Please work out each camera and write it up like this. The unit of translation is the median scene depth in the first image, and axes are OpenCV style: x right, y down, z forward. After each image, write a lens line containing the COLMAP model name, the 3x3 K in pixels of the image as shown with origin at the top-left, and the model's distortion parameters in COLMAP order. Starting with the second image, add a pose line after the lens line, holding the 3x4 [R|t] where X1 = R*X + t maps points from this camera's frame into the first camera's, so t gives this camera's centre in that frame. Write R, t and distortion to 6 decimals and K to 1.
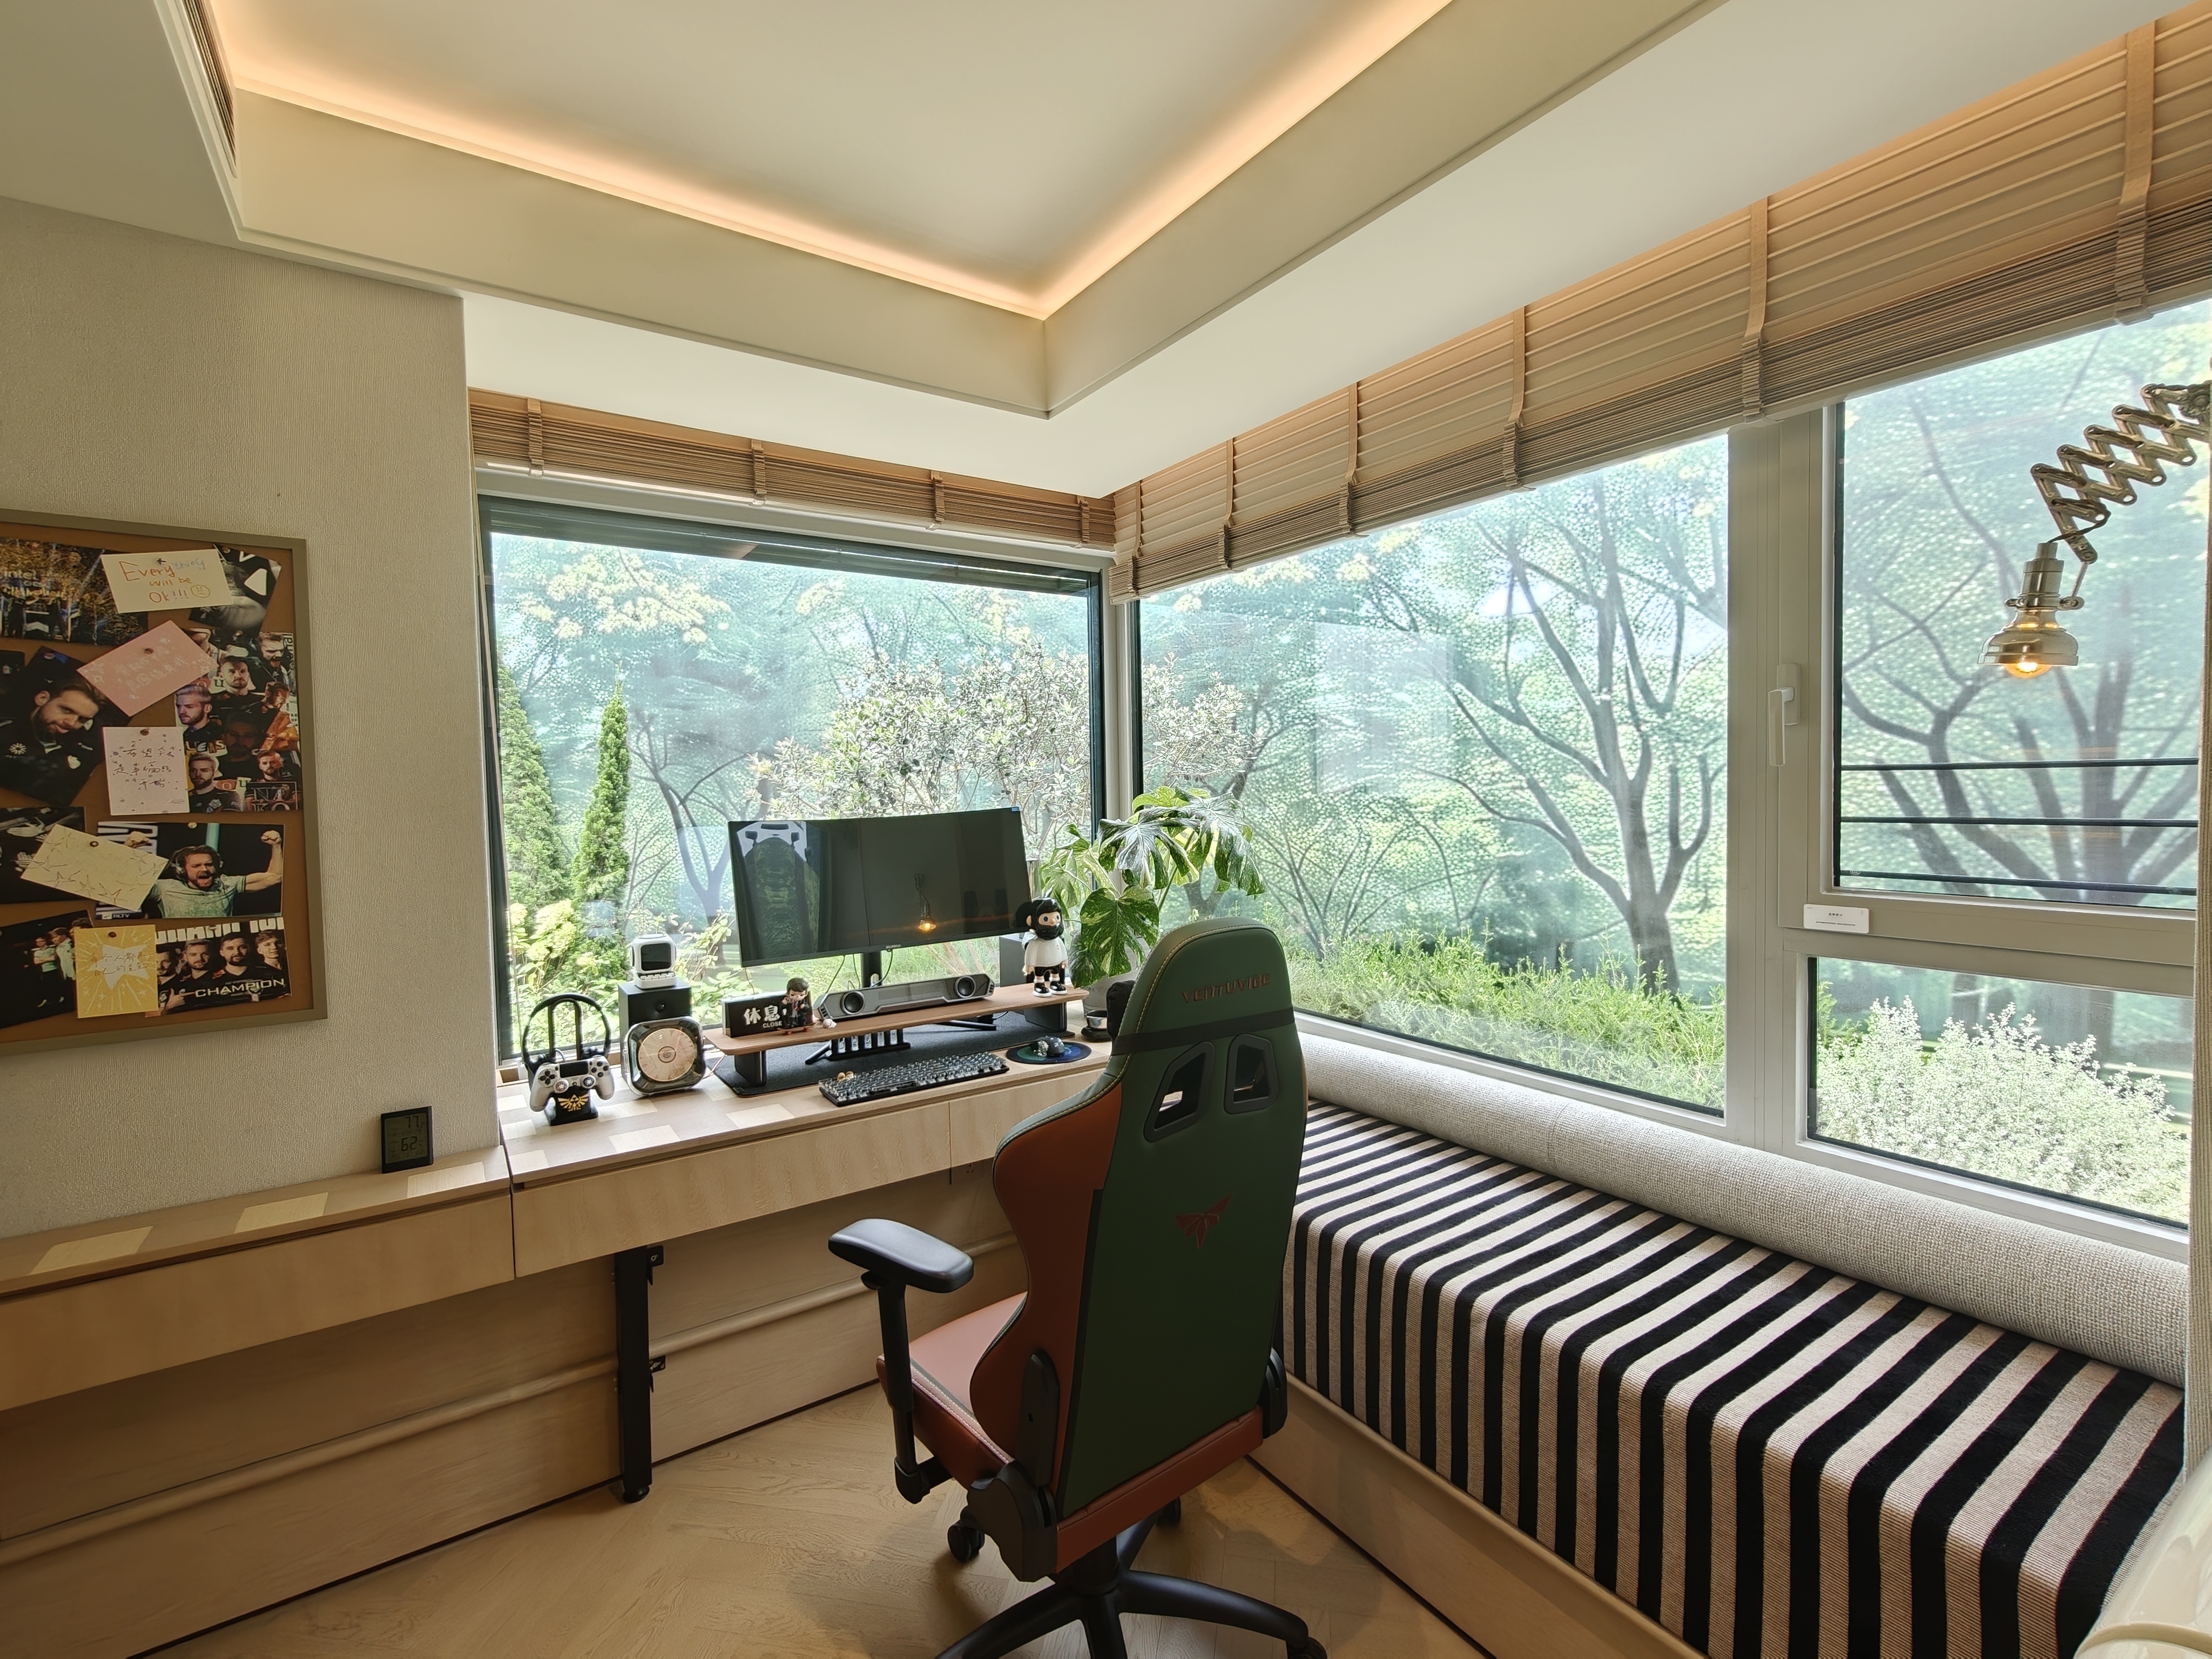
lens RADIAL K [[988.1, 0, 1103.1], [0, 988.1, 827.0], [0, 0, 1]] dist [0.002093, -0.000630]
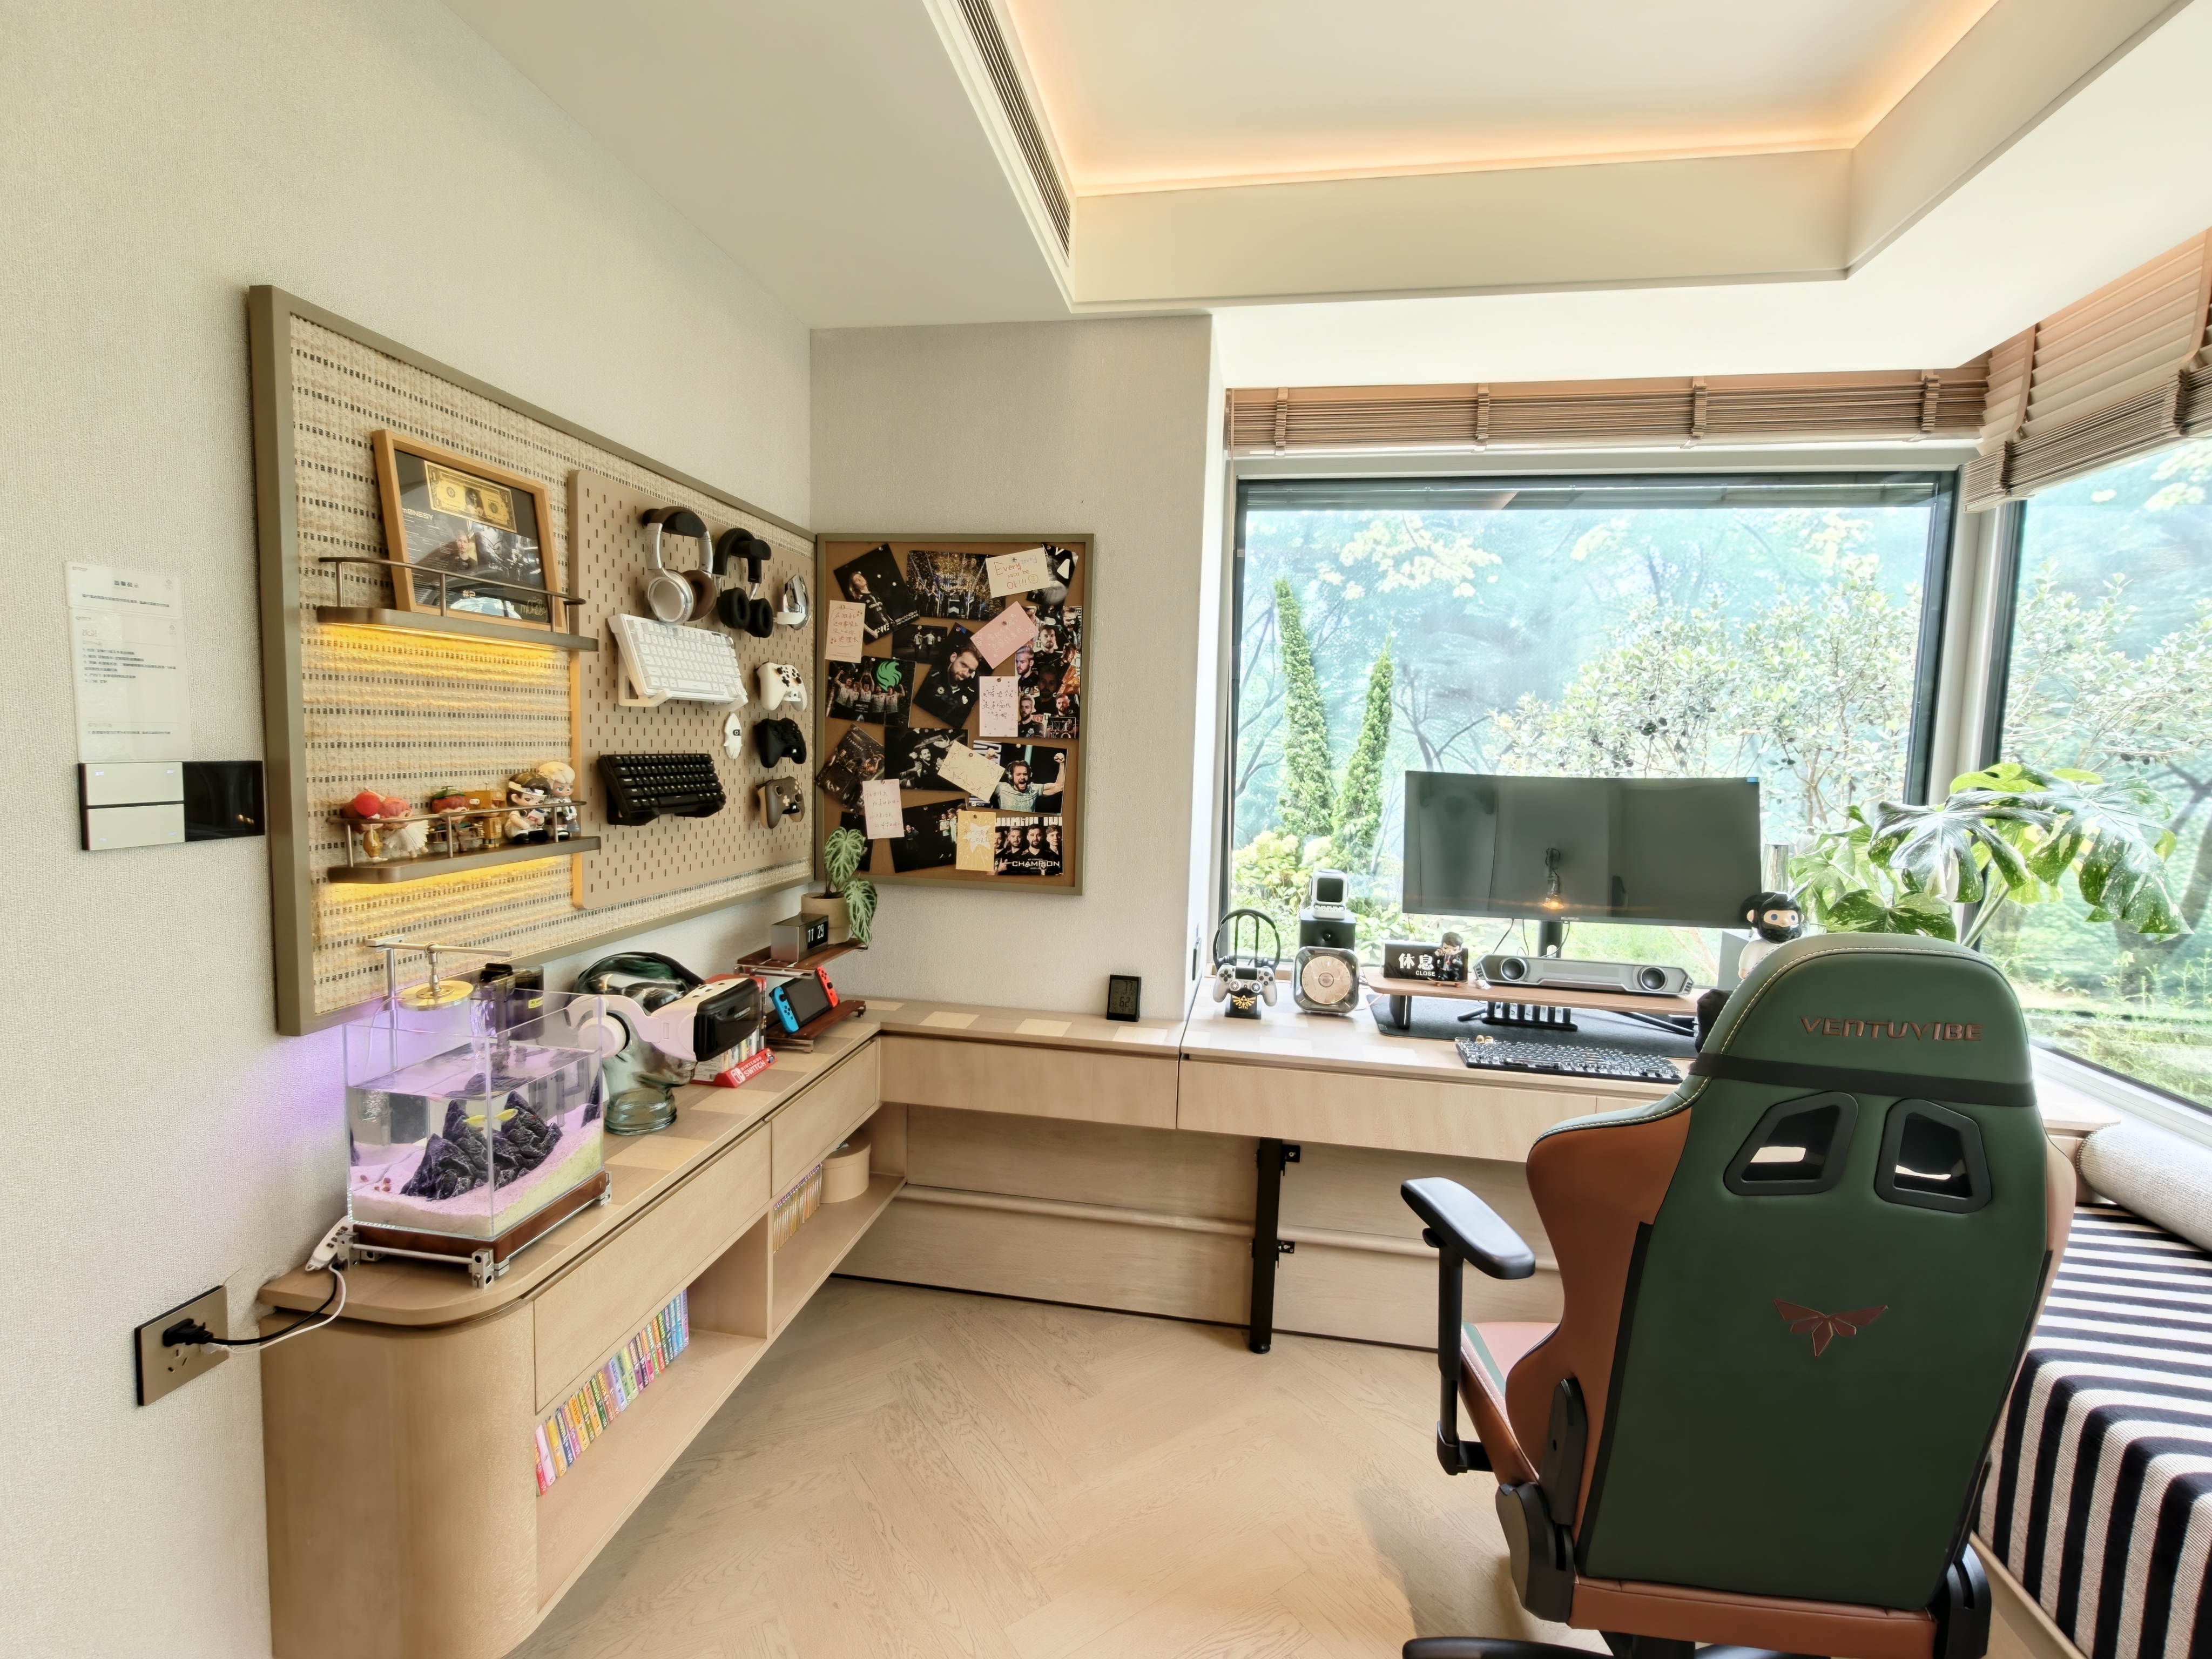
lens RADIAL K [[988.1, 0, 1102.3], [0, 988.1, 827.2], [0, 0, 1]] dist [0.002093, -0.000630]
pose [[0.721011, 0.103619, -0.685132, 0.106650], [-0.073927, 0.994616, 0.072626, 0.001663], [0.688969, -0.001714, 0.724789, 0.037152]]
